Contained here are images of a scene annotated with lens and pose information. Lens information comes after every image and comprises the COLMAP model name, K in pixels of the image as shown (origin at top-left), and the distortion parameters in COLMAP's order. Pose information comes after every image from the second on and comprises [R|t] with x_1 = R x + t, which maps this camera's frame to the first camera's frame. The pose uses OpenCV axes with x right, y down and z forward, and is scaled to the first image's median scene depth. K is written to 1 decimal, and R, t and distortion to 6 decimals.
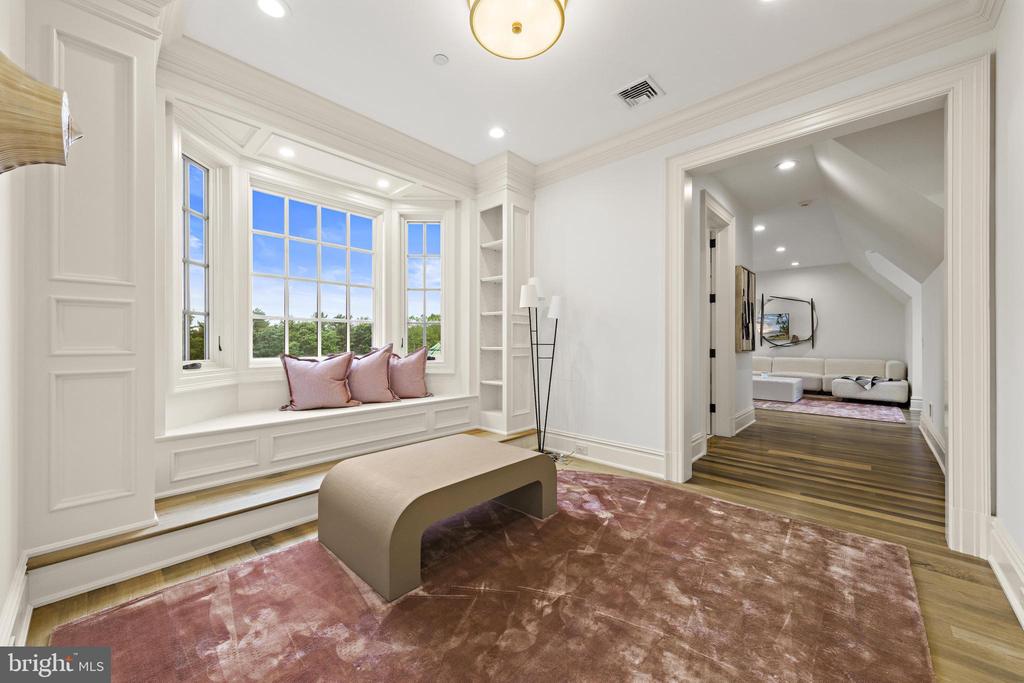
lens RADIAL K [[396.9, 0, 509.1], [0, 396.9, 340.5], [0, 0, 1]] dist [0.001165, 0.000033]
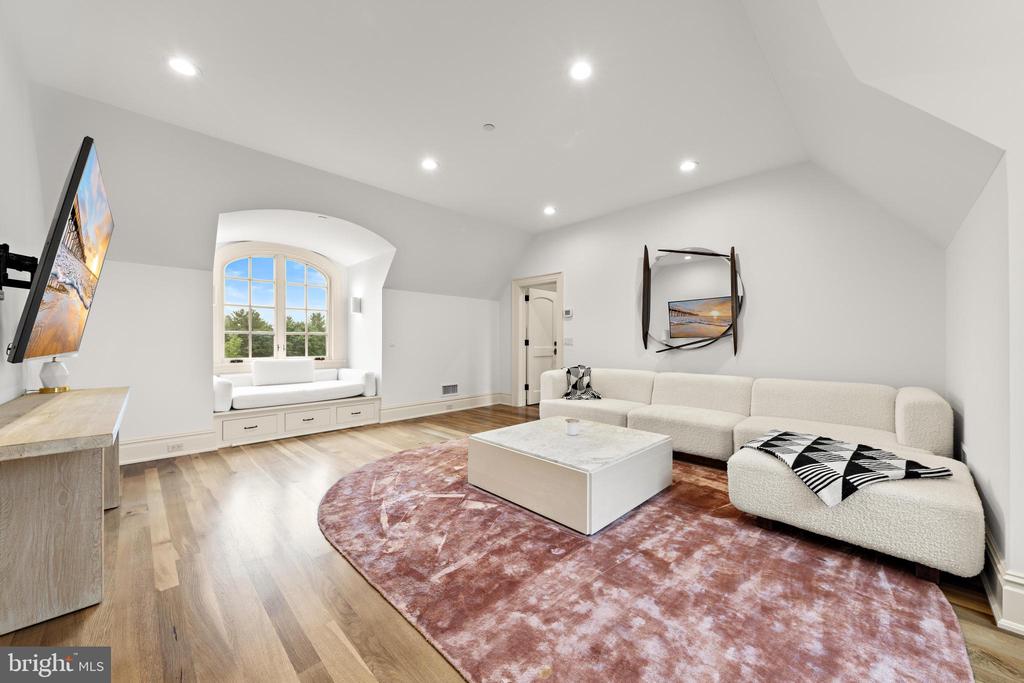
lens RADIAL K [[377.5, 0, 517.9], [0, 377.5, 339.8], [0, 0, 1]] dist [0.006347, -0.000158]
pose [[0.999492, -0.001714, -0.031827, 0.099413], [0.001693, 0.999998, -0.000682, 0.000506], [0.031828, 0.000628, 0.999493, 0.104074]]
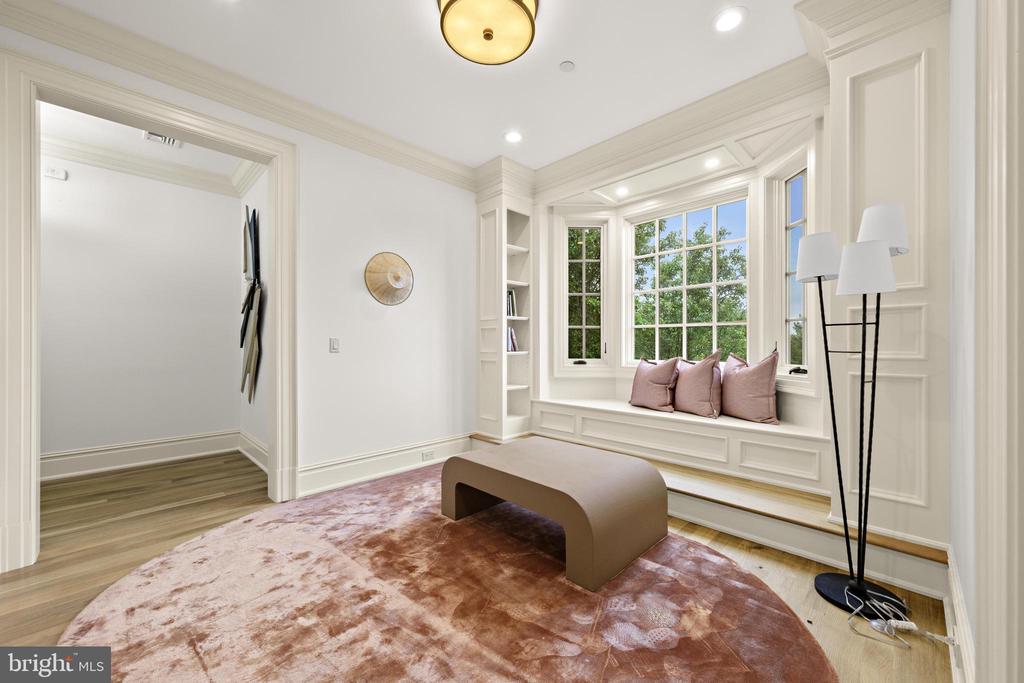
lens RADIAL K [[389.6, 0, 510.2], [0, 389.6, 345.0], [0, 0, 1]] dist [0.001335, 0.000063]
pose [[-0.054925, -0.004287, -0.998481, 0.842683], [0.002294, 0.999988, -0.004419, 0.003616], [0.998488, -0.002533, -0.054915, 0.932698]]
